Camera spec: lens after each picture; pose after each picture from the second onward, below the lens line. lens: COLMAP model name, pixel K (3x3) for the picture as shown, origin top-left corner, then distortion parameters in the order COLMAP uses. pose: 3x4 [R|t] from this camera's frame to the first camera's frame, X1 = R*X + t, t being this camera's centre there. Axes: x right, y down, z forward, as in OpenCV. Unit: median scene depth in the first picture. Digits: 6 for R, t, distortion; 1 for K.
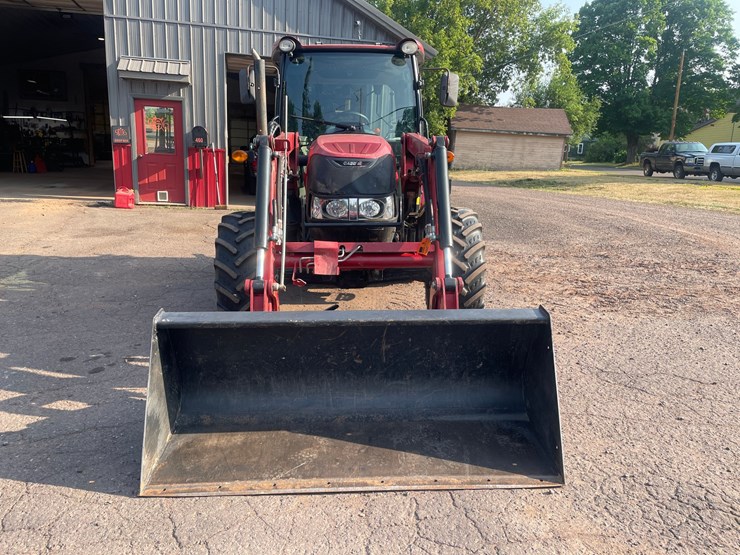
lens RADIAL K [[560.2, 0, 370.0], [0, 560.2, 277.5], [0, 0, 1]] dist [0.085182, -0.108113]
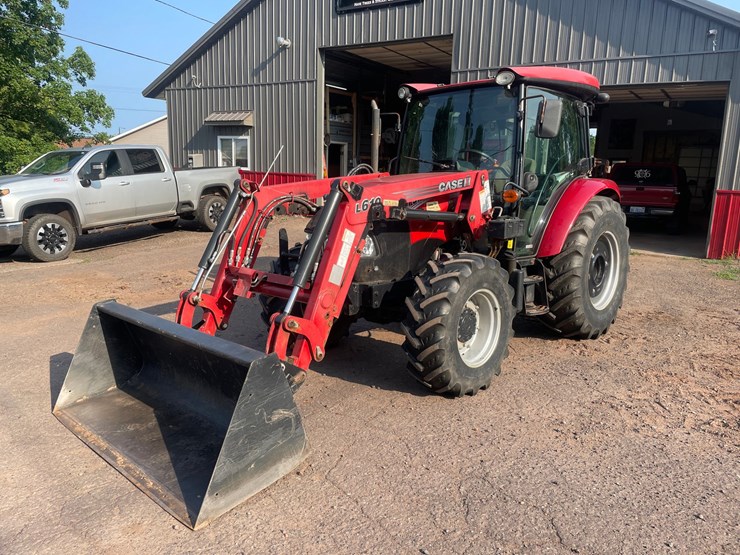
lens RADIAL K [[560.2, 0, 370.0], [0, 560.2, 277.5], [0, 0, 1]] dist [0.085182, -0.108113]
pose [[0.688265, 0.119793, -0.715501, 0.913324], [-0.158931, 0.987212, 0.012403, -0.097568], [0.707836, 0.105179, 0.698502, 0.362375]]
